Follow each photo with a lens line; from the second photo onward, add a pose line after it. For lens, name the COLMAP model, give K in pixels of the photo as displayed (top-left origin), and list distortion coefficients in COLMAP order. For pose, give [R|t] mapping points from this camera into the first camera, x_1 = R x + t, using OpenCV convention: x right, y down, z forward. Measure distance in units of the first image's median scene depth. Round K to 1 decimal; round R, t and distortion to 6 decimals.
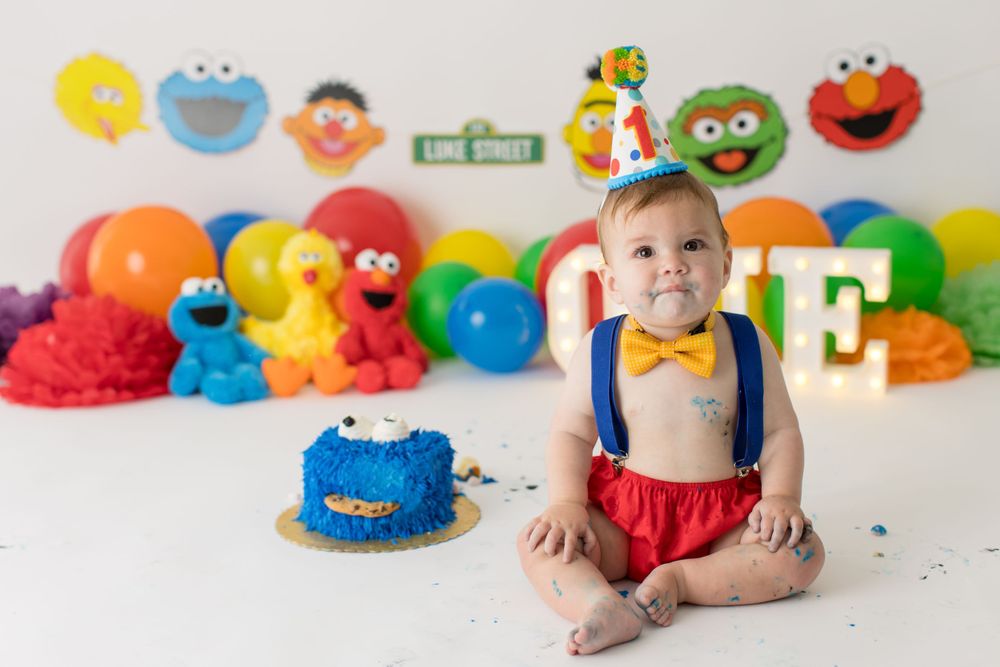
lens RADIAL K [[1495.9, 0, 500.0], [0, 1495.9, 333.5], [0, 0, 1]] dist [-0.007541, -0.012542]
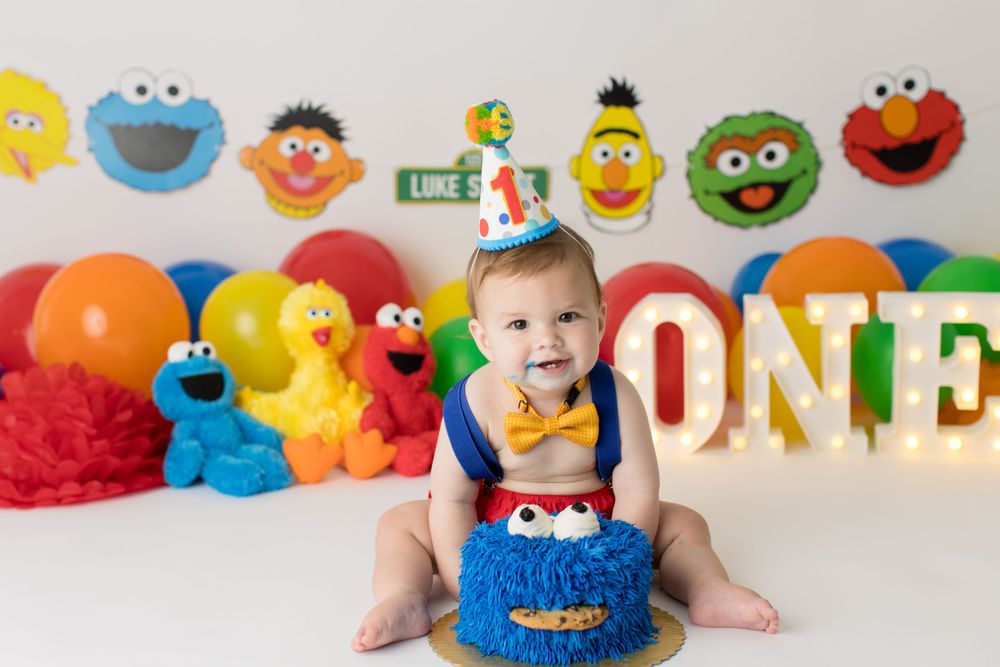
lens RADIAL K [[1620.4, 0, 503.1], [0, 1620.4, 303.0], [0, 0, 1]] dist [-0.000655, 0.017167]
pose [[0.985787, -0.016216, 0.167215, -0.158878], [0.025782, 0.998143, -0.055194, -0.003917], [-0.166009, 0.058720, 0.984374, 0.087929]]
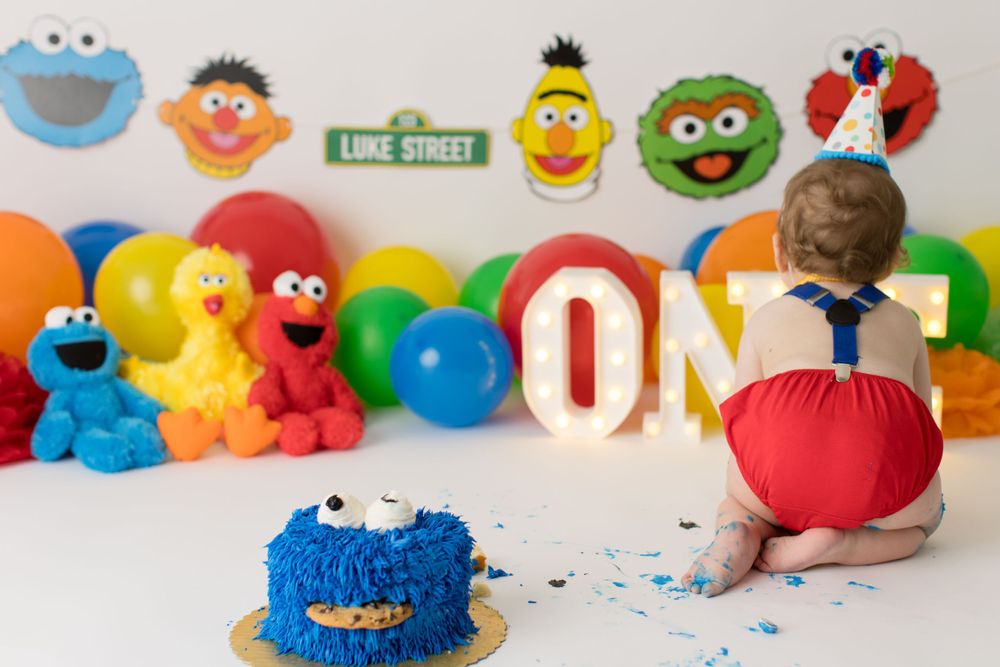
lens RADIAL K [[1688.3, 0, 545.9], [0, 1688.3, 295.7], [0, 0, 1]] dist [0.000322, 0.000661]
pose [[0.989645, 0.004567, 0.143464, -0.073211], [0.001366, 0.999149, -0.041227, -0.005561], [-0.143530, 0.040996, 0.988796, 0.093999]]
